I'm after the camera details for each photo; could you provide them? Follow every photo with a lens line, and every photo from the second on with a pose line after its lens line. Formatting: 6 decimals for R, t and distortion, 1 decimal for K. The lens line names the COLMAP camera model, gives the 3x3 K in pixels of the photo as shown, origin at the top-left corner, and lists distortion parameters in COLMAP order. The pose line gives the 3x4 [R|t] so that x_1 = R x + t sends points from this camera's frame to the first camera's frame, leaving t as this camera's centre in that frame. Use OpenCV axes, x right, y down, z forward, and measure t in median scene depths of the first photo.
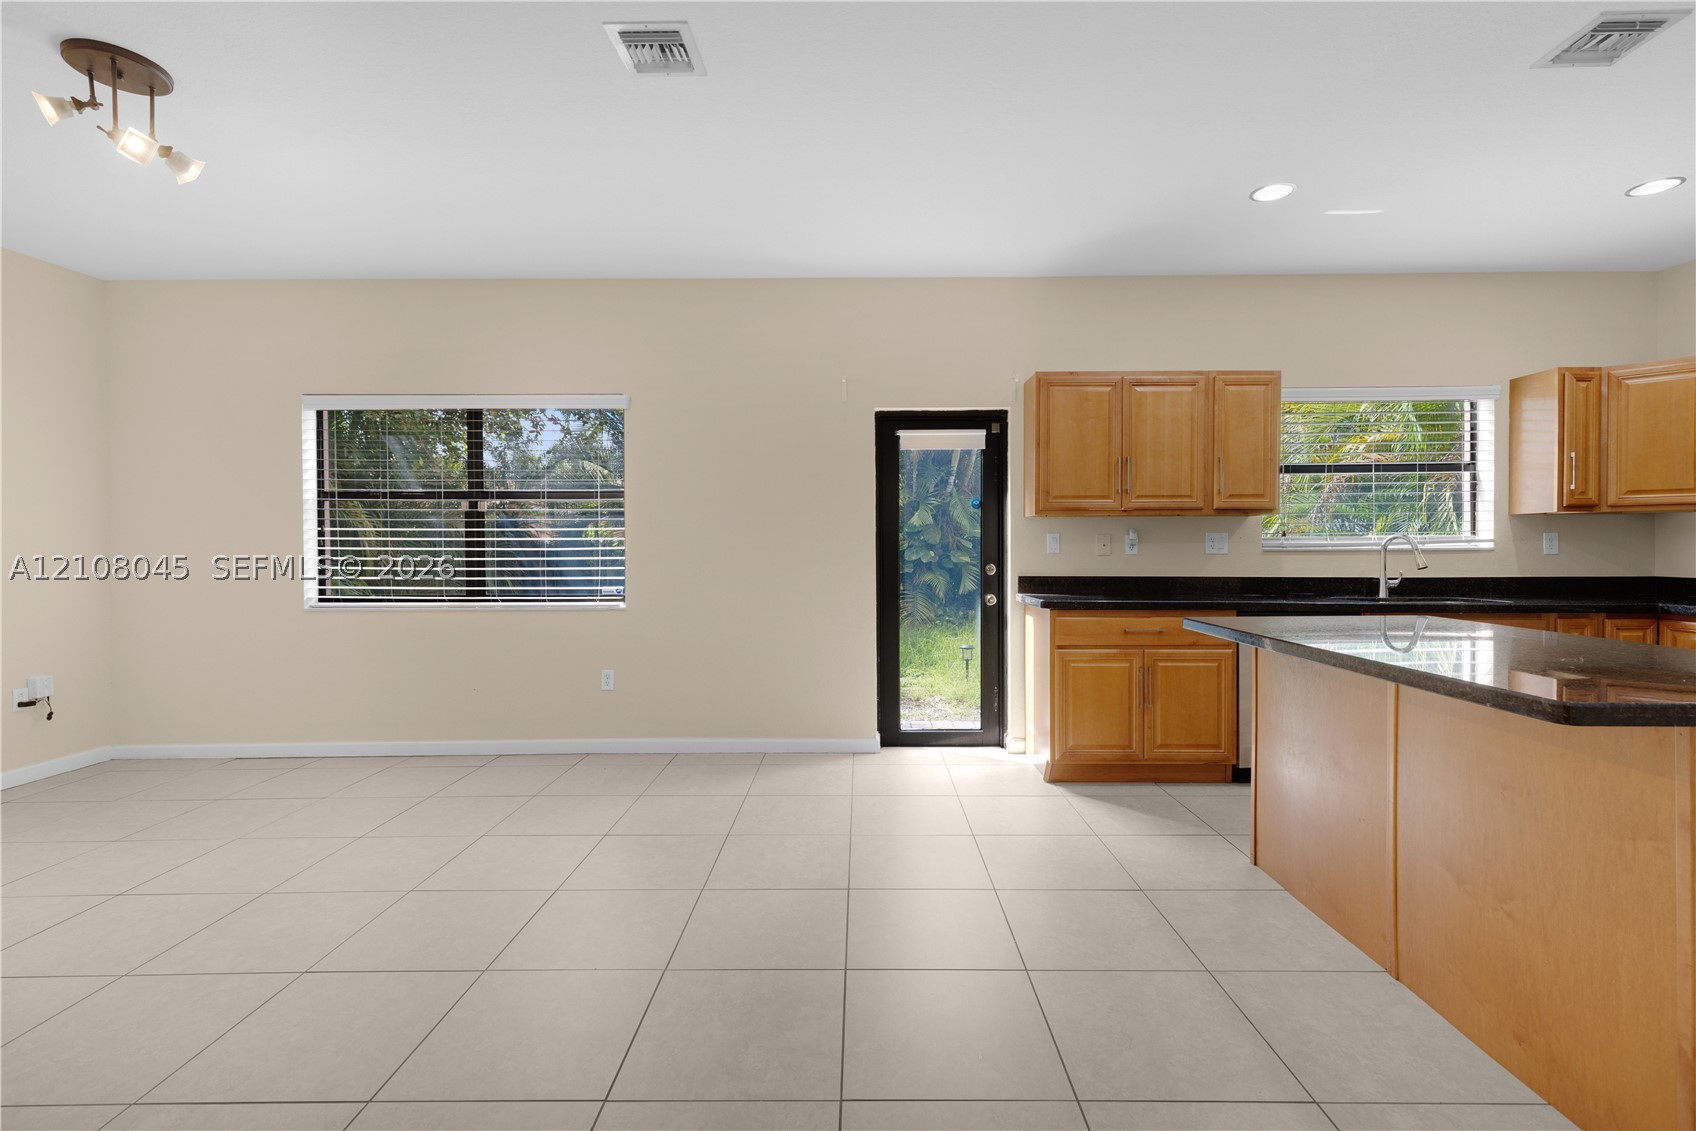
lens RADIAL K [[765.3, 0, 854.6], [0, 765.3, 558.0], [0, 0, 1]] dist [0.017702, 0.000123]
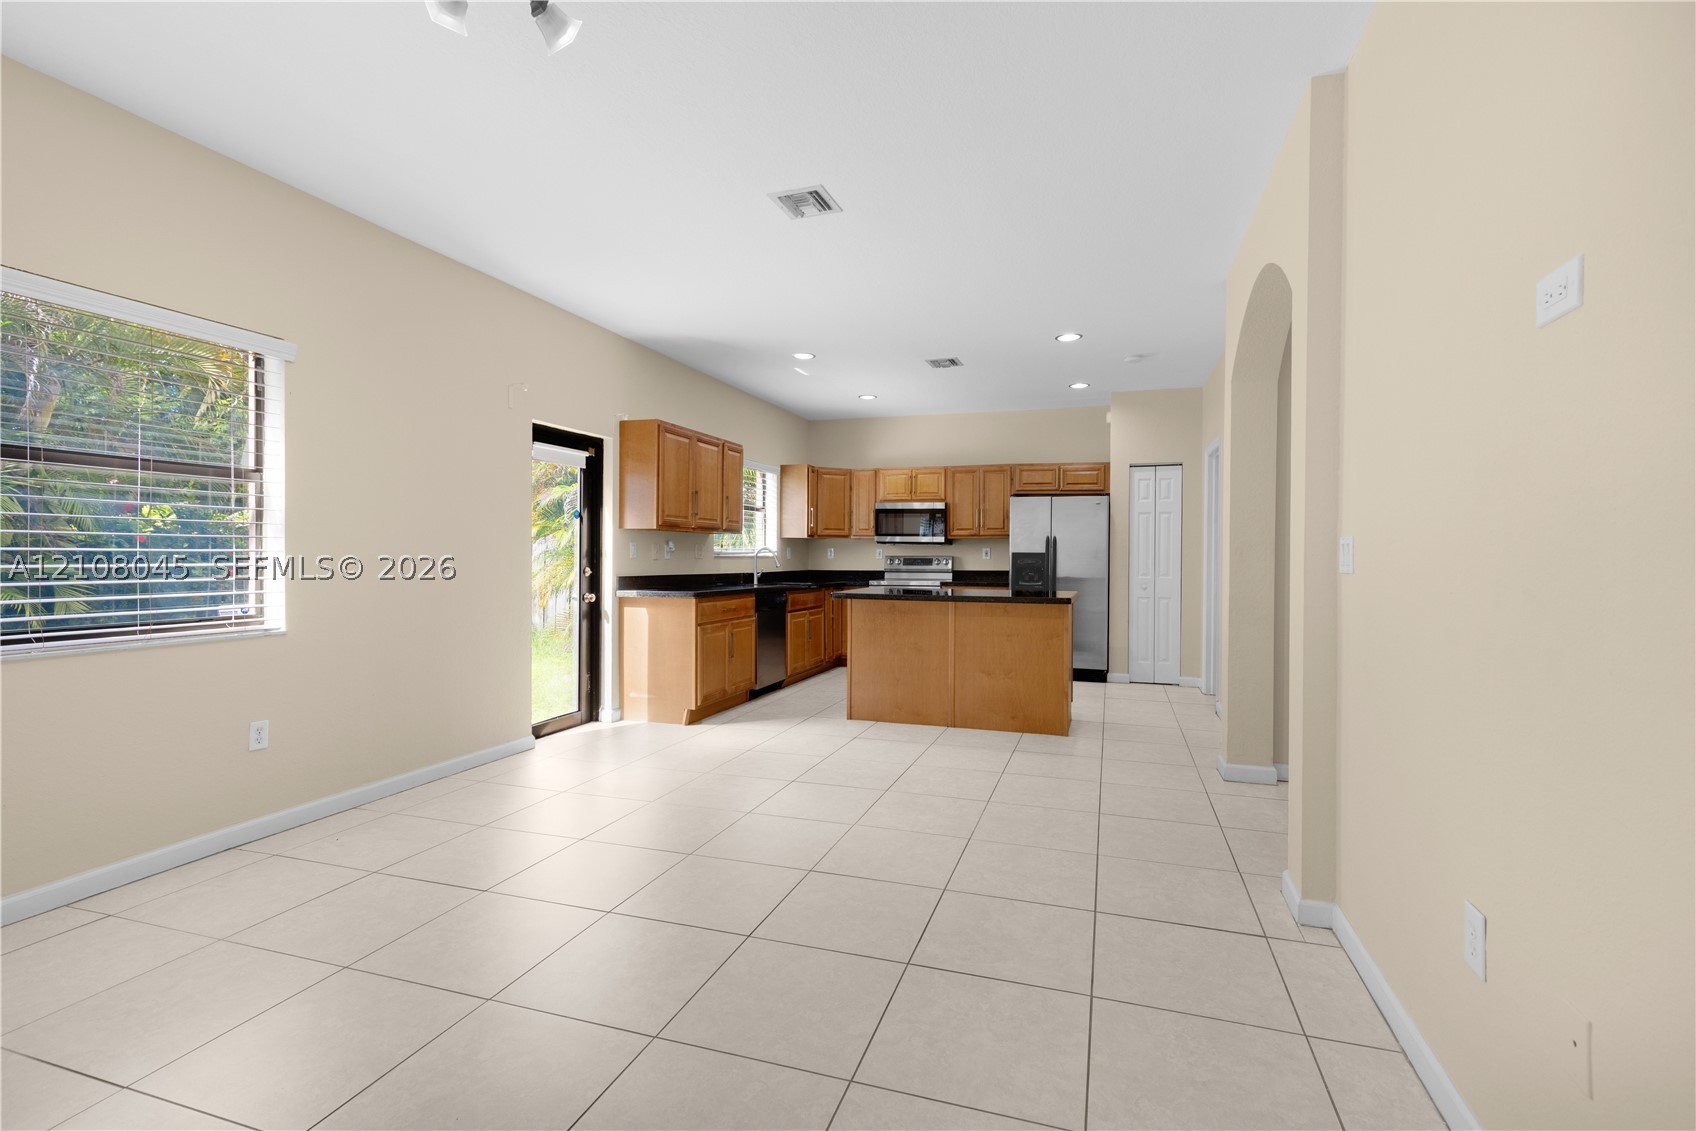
lens RADIAL K [[765.3, 0, 854.9], [0, 765.3, 561.7], [0, 0, 1]] dist [0.017702, 0.000123]
pose [[0.318050, -0.003401, 0.948068, -0.830910], [0.010365, 0.999946, 0.000110, 0.003743], [-0.948017, 0.009792, 0.318068, 0.248412]]
